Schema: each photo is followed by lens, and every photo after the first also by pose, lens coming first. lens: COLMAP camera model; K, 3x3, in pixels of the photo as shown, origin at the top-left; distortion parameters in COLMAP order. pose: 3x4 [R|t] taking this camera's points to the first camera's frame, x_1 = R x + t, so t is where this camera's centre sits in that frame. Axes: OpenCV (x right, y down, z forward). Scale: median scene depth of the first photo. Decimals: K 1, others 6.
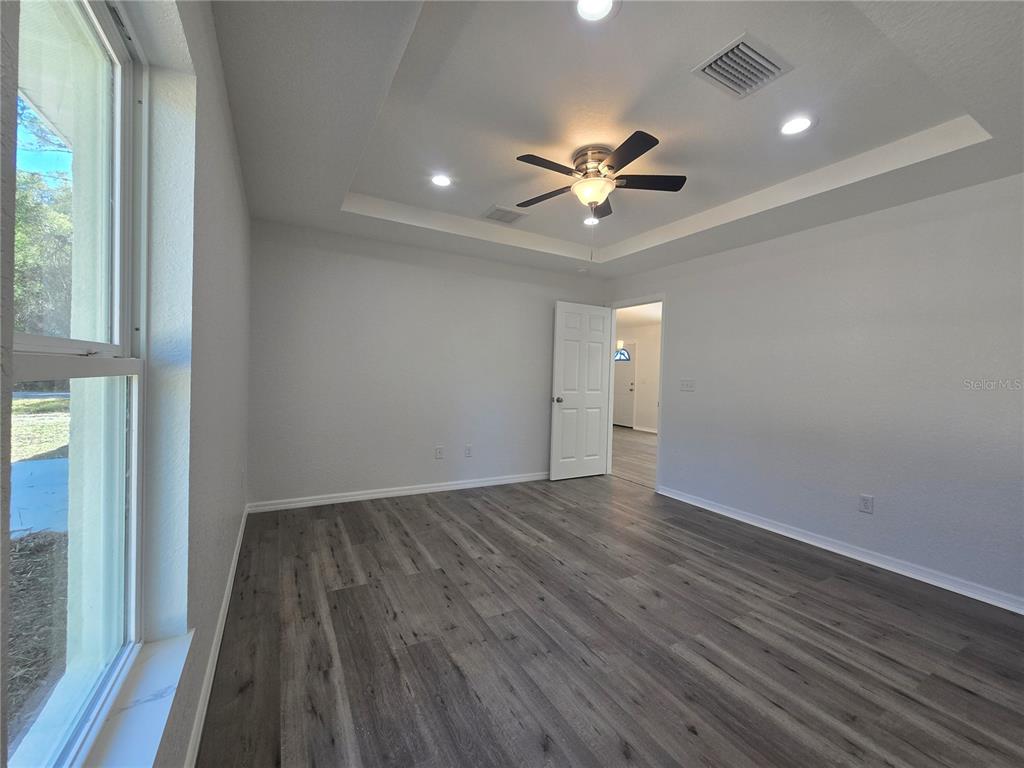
lens RADIAL K [[419.9, 0, 508.0], [0, 419.9, 375.7], [0, 0, 1]] dist [-0.006964, 0.001969]
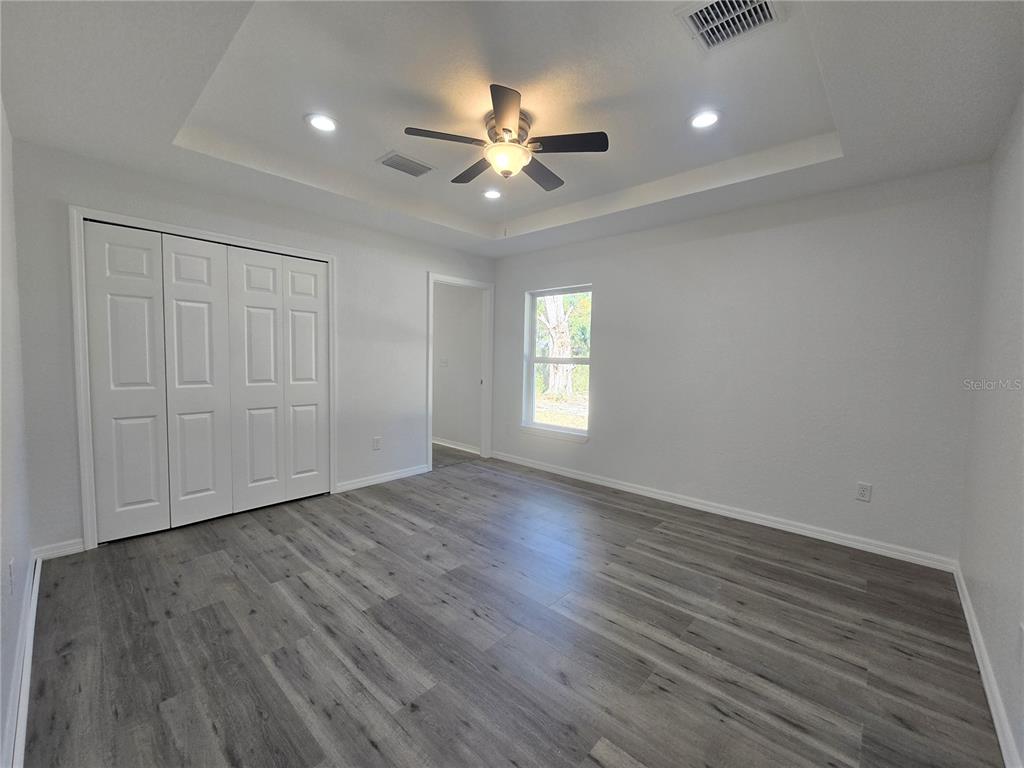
lens RADIAL K [[419.9, 0, 511.3], [0, 419.9, 384.3], [0, 0, 1]] dist [-0.006964, 0.001969]
pose [[-0.946783, -0.026100, -0.320814, 0.485688], [-0.048477, 0.996901, 0.061962, -0.009354], [0.318202, 0.074216, -0.945113, 1.961839]]
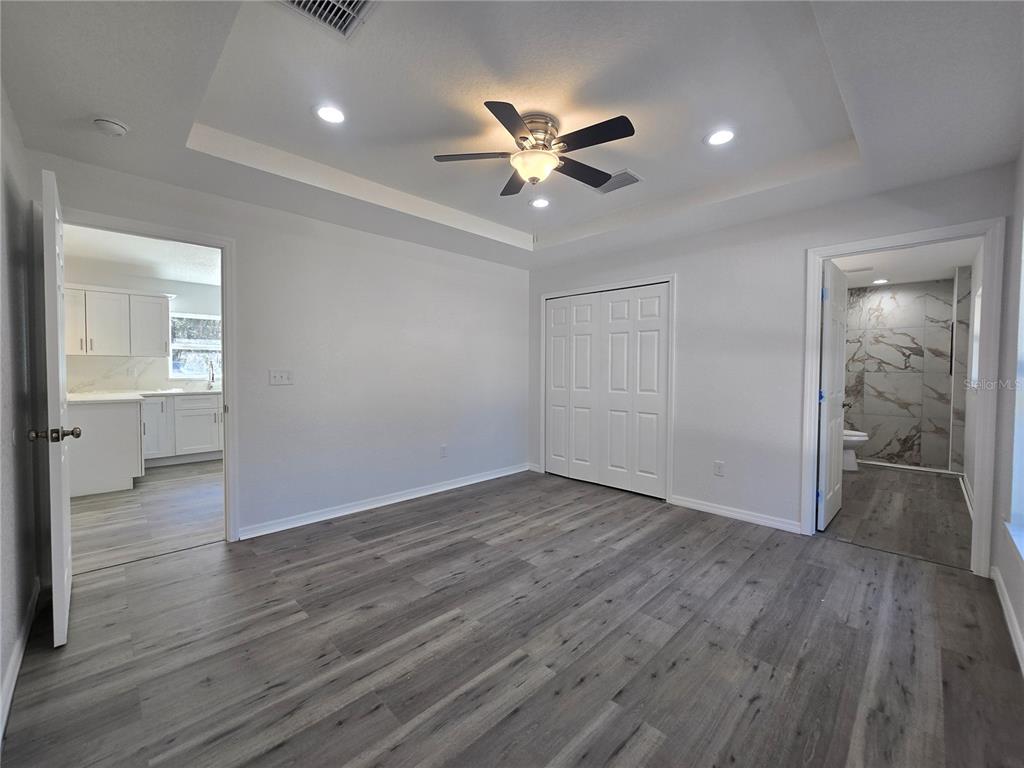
lens RADIAL K [[419.9, 0, 515.5], [0, 419.9, 384.4], [0, 0, 1]] dist [-0.006964, 0.001969]
pose [[-0.282992, -0.070502, 0.956528, -0.690854], [-0.008987, 0.997446, 0.070859, -0.036646], [-0.959080, 0.011456, -0.282903, 1.349444]]
